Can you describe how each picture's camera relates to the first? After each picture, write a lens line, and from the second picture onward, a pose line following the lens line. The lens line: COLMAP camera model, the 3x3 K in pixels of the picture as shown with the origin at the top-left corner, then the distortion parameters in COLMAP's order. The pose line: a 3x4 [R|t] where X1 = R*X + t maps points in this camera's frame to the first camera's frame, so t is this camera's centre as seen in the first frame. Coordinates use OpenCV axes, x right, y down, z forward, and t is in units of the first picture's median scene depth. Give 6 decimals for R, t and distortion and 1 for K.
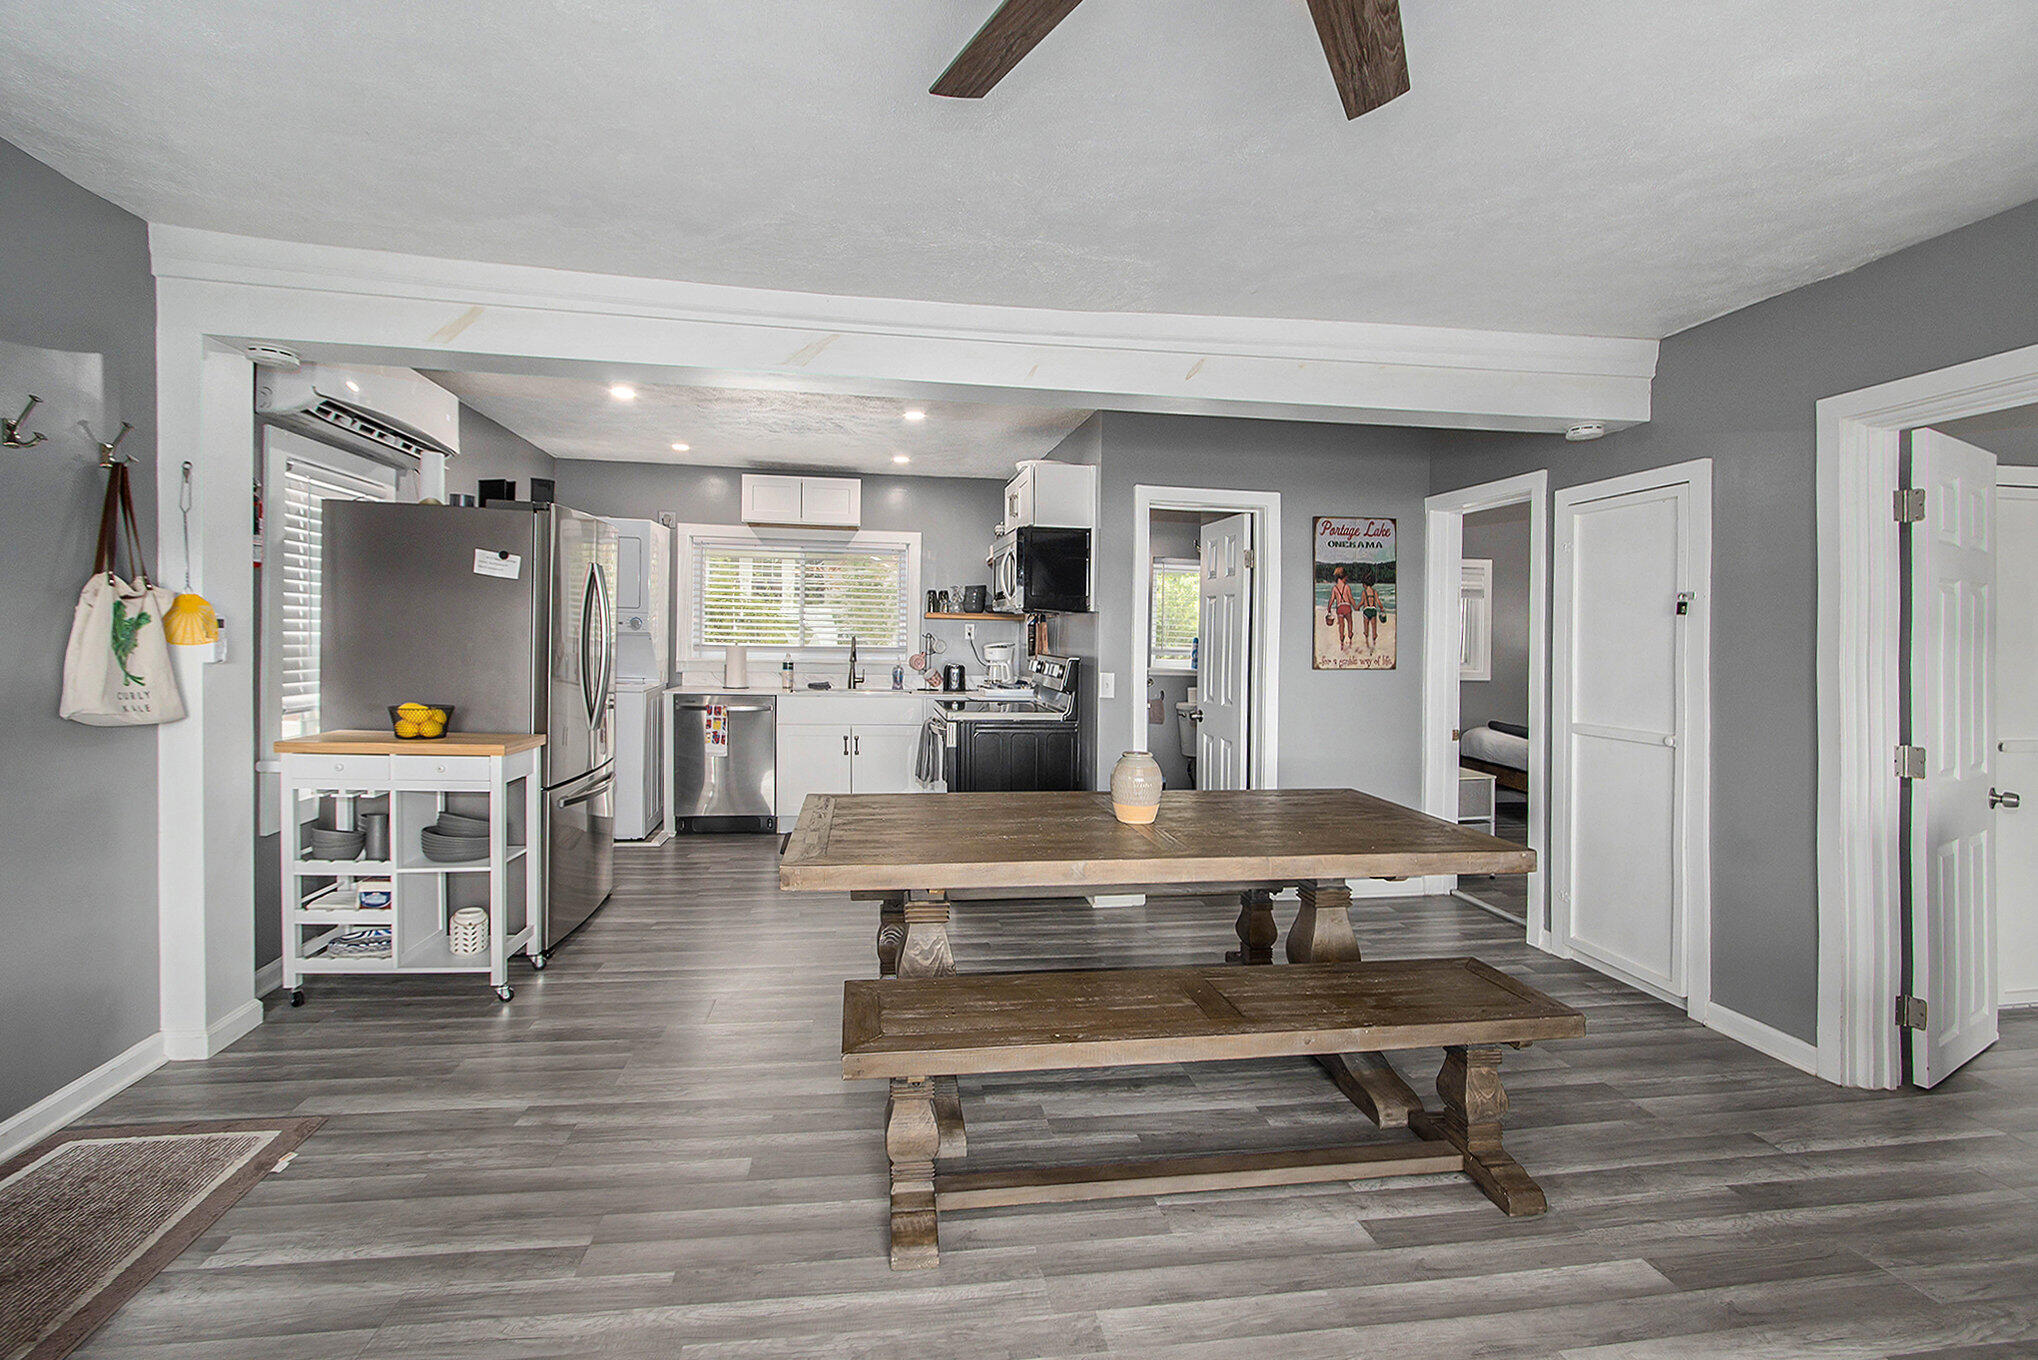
lens RADIAL K [[882.0, 0, 1020.8], [0, 882.0, 684.1], [0, 0, 1]] dist [-0.001599, -0.000035]
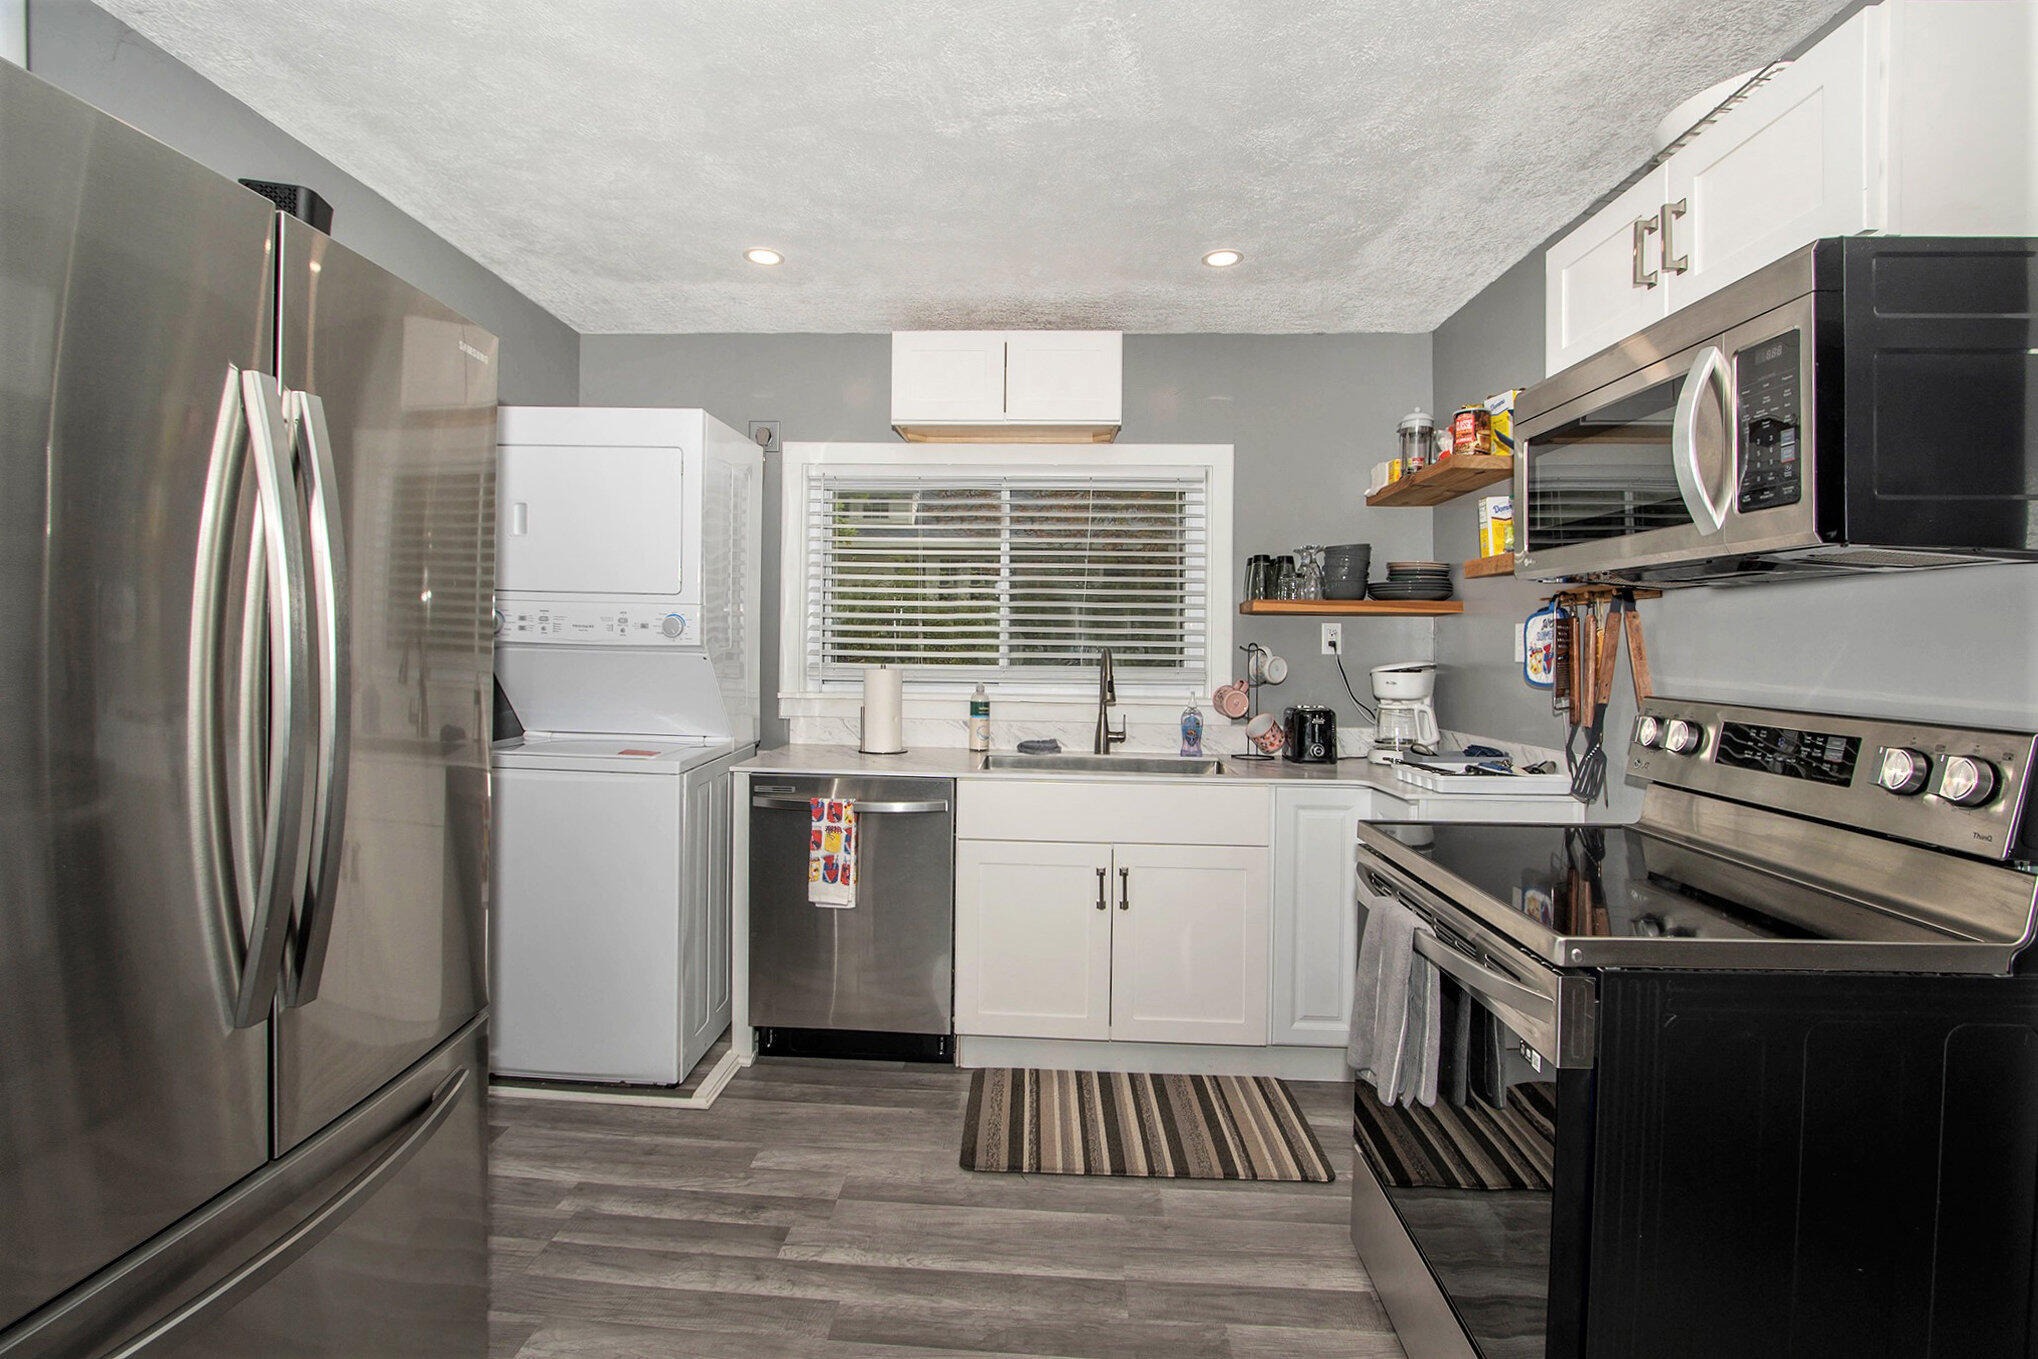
lens RADIAL K [[882.0, 0, 1018.1], [0, 882.0, 686.9], [0, 0, 1]] dist [-0.001599, -0.000035]
pose [[0.977949, 0.003056, -0.208819, -0.141052], [-0.004416, 0.999972, -0.006047, -0.031494], [0.208795, 0.006836, 0.977936, 0.525764]]
